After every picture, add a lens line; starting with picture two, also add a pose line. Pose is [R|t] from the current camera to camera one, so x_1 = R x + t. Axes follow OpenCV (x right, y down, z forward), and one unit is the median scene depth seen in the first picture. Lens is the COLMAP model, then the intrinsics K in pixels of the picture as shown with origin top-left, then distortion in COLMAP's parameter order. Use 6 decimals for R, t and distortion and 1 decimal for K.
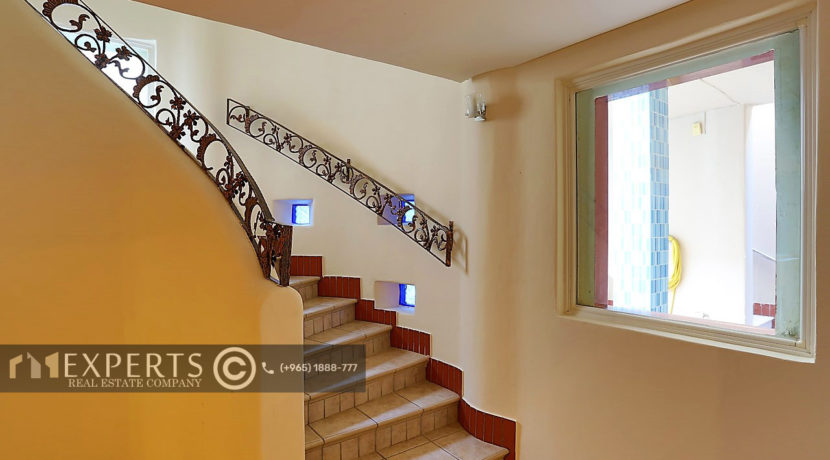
lens RADIAL K [[429.5, 0, 415.0], [0, 429.5, 230.0], [0, 0, 1]] dist [-0.066981, 0.028166]
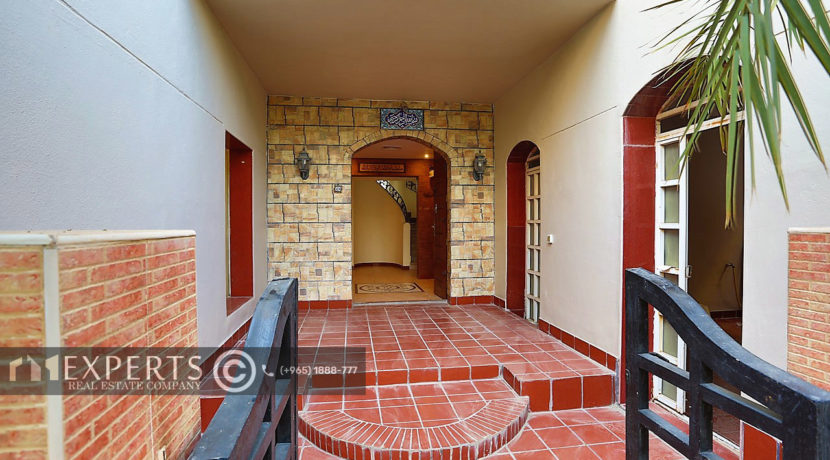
lens RADIAL K [[429.5, 0, 415.0], [0, 429.5, 230.0], [0, 0, 1]] dist [-0.066981, 0.028166]
pose [[0.886695, 0.008011, -0.462286, 2.137979], [-0.005596, 0.999963, 0.006595, 0.156470], [0.462322, -0.003261, 0.886706, -3.602676]]
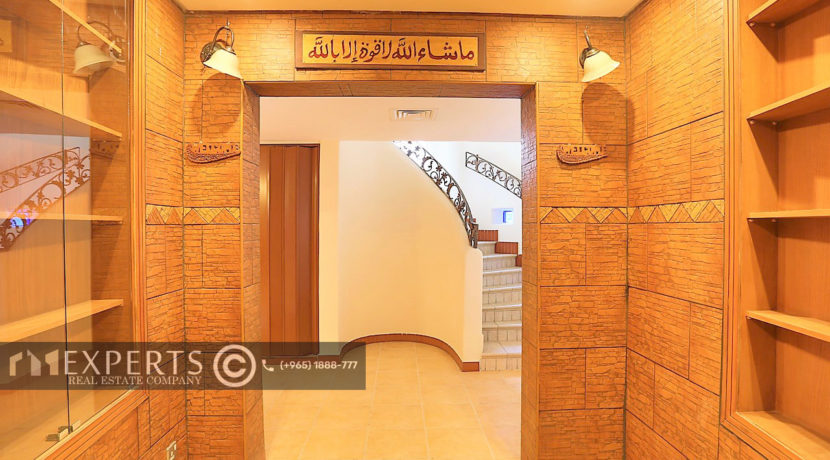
lens RADIAL K [[429.5, 0, 415.0], [0, 429.5, 230.0], [0, 0, 1]] dist [-0.066981, 0.028166]
pose [[0.830863, 0.008200, -0.556417, 0.586946], [-0.005545, 0.999964, 0.006458, 0.006683], [0.556450, -0.002281, 0.830878, -0.943511]]
